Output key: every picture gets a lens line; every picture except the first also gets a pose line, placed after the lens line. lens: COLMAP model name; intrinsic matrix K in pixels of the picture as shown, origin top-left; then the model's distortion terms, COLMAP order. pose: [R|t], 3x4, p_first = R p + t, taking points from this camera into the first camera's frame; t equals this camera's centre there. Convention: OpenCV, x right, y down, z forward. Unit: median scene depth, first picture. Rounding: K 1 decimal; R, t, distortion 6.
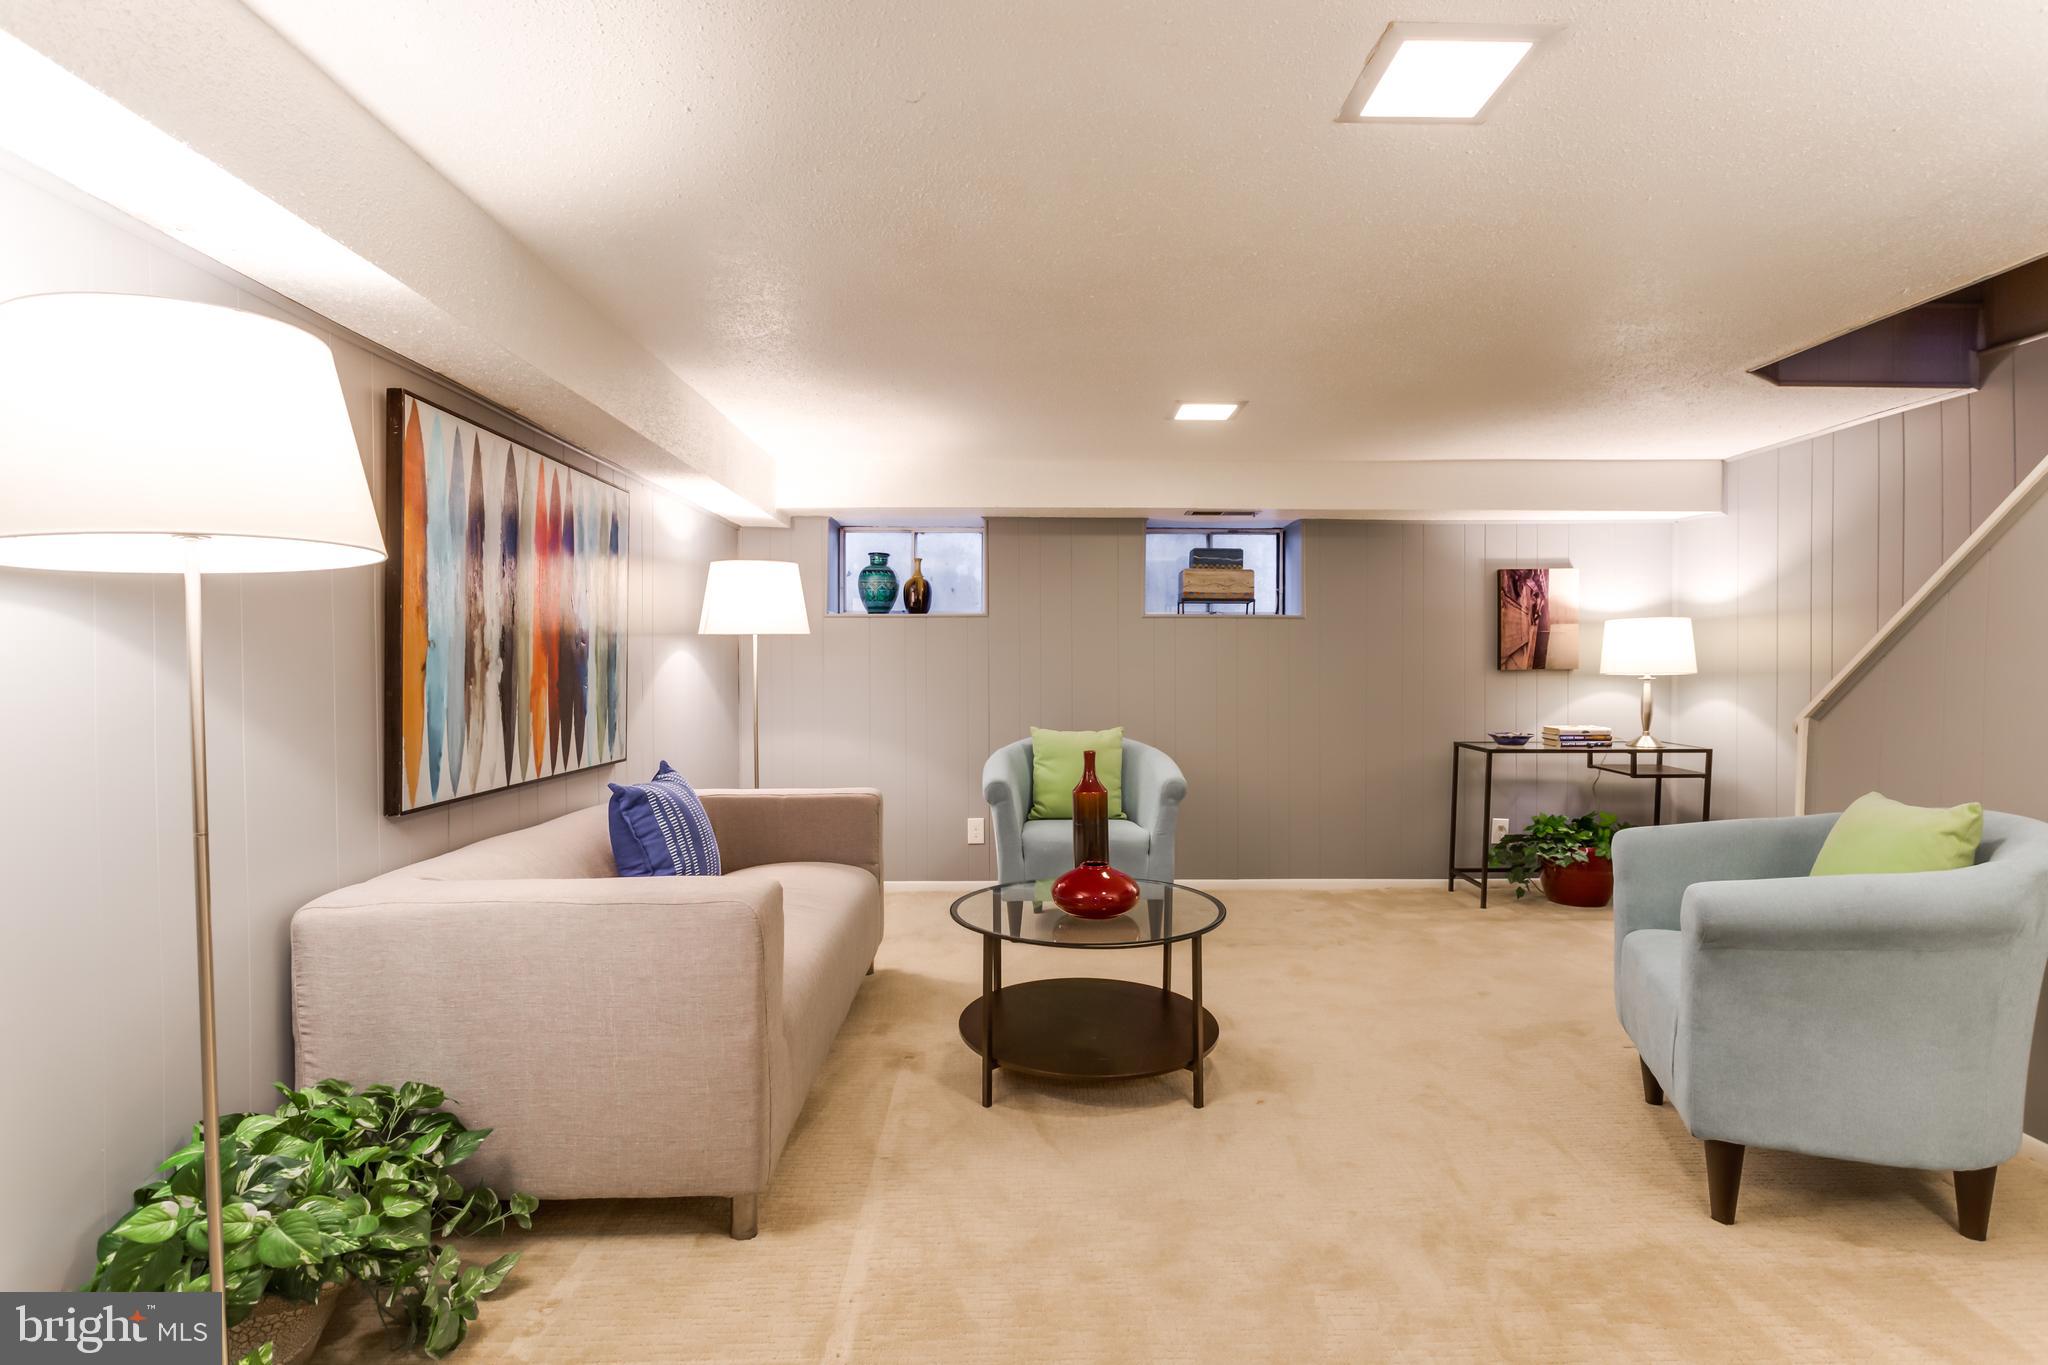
lens RADIAL K [[1000.0, 0, 1020.1], [0, 1000.0, 671.9], [0, 0, 1]] dist [0.001406, -0.001060]
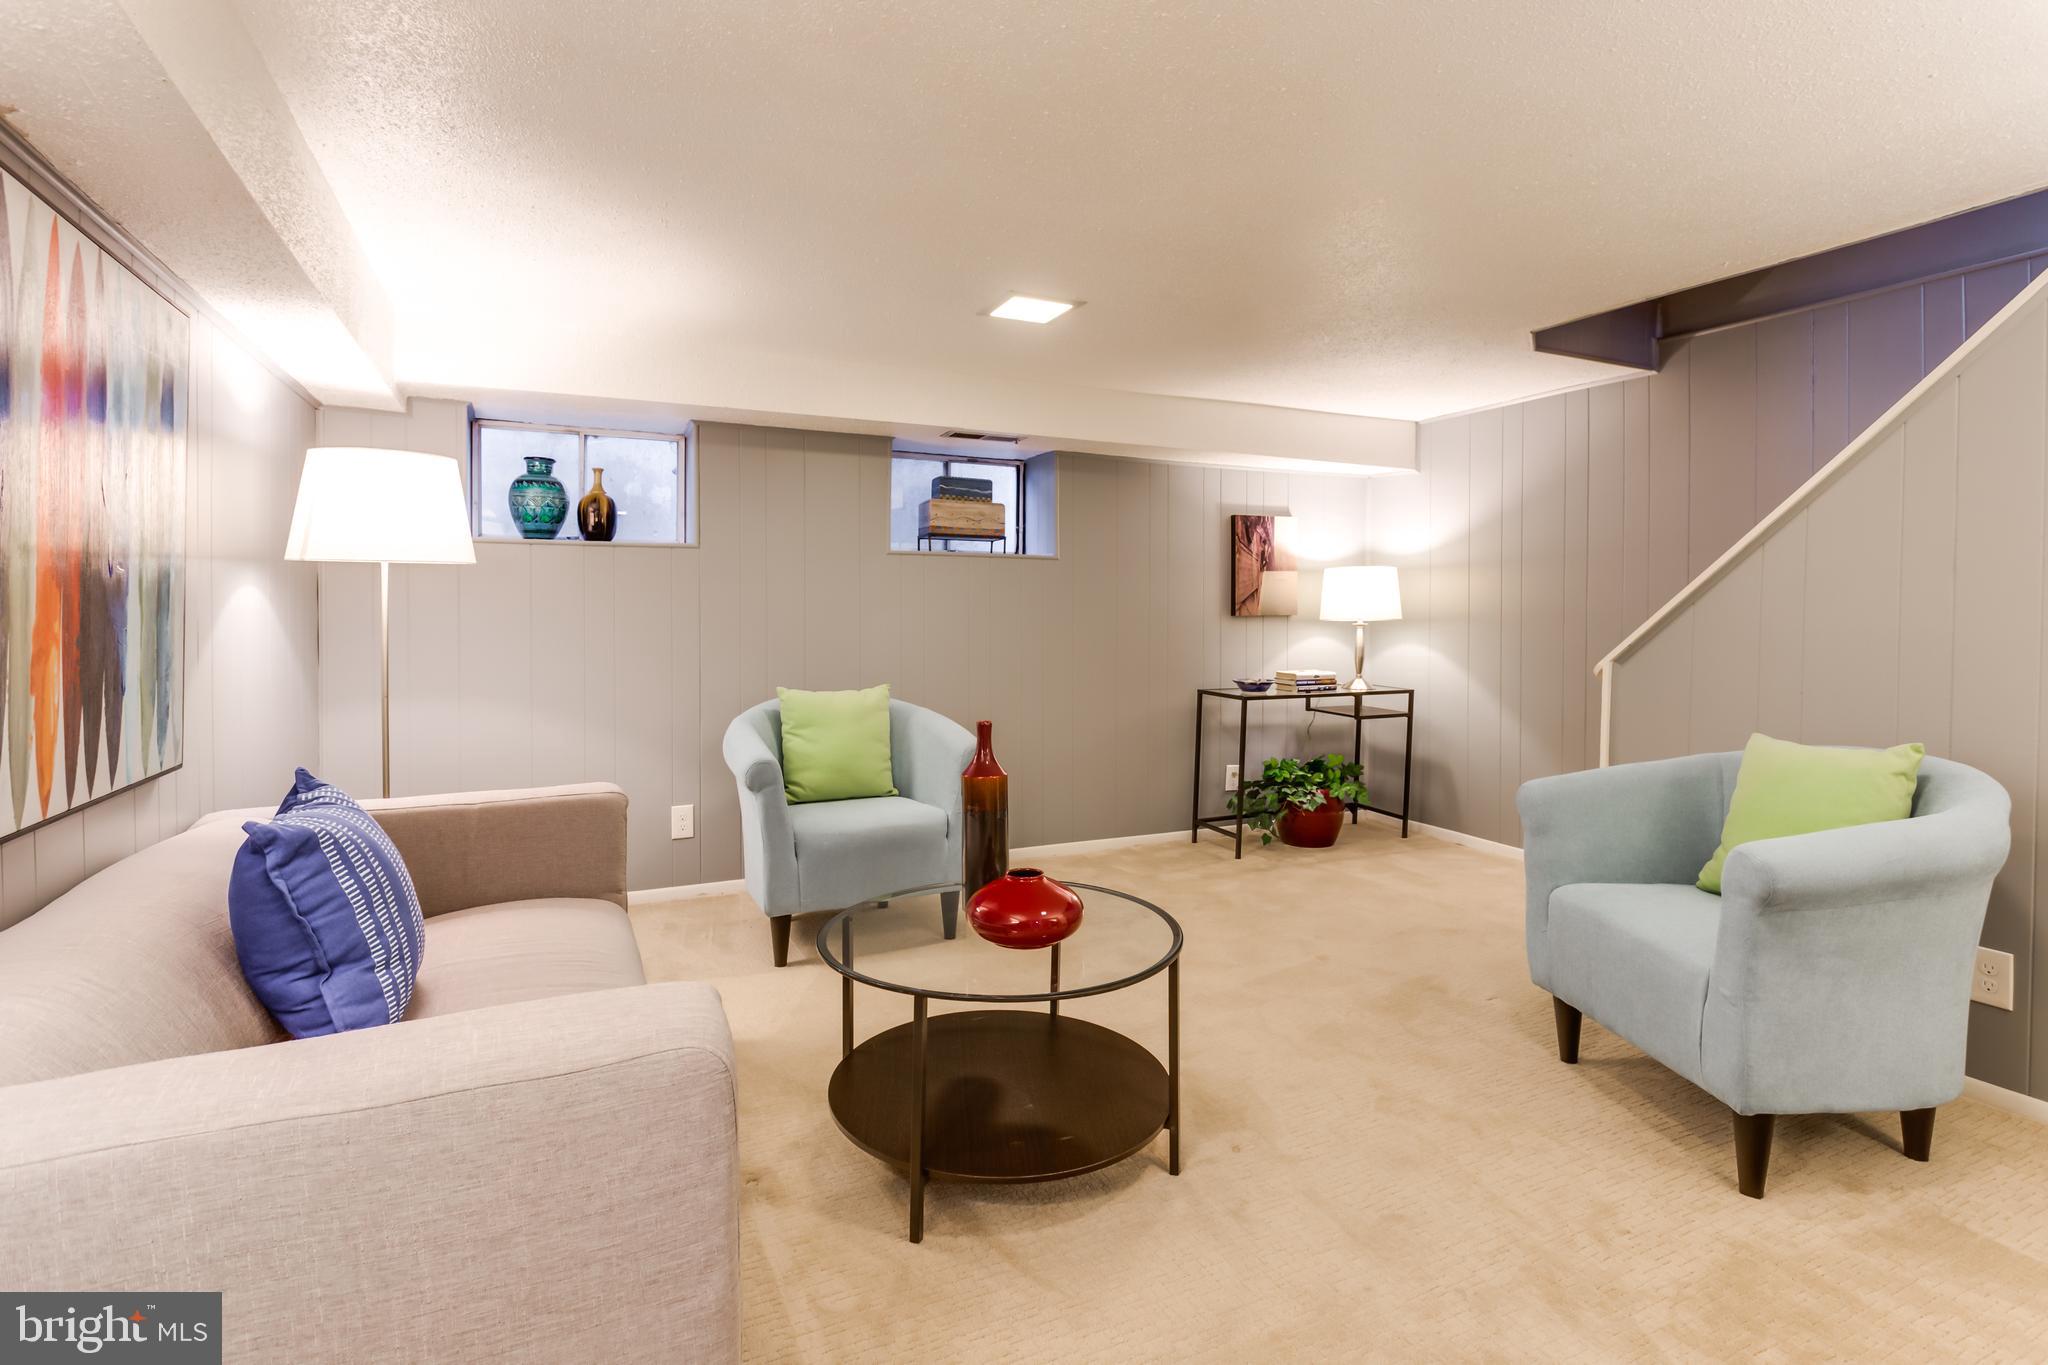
lens RADIAL K [[1019.3, 0, 1023.5], [0, 1019.3, 620.9], [0, 0, 1]] dist [0.001306, 0.000246]
pose [[0.907739, -0.001427, 0.419533, -0.142497], [0.000034, 0.999994, 0.003329, -0.000443], [-0.419536, -0.003008, 0.907734, 0.175032]]
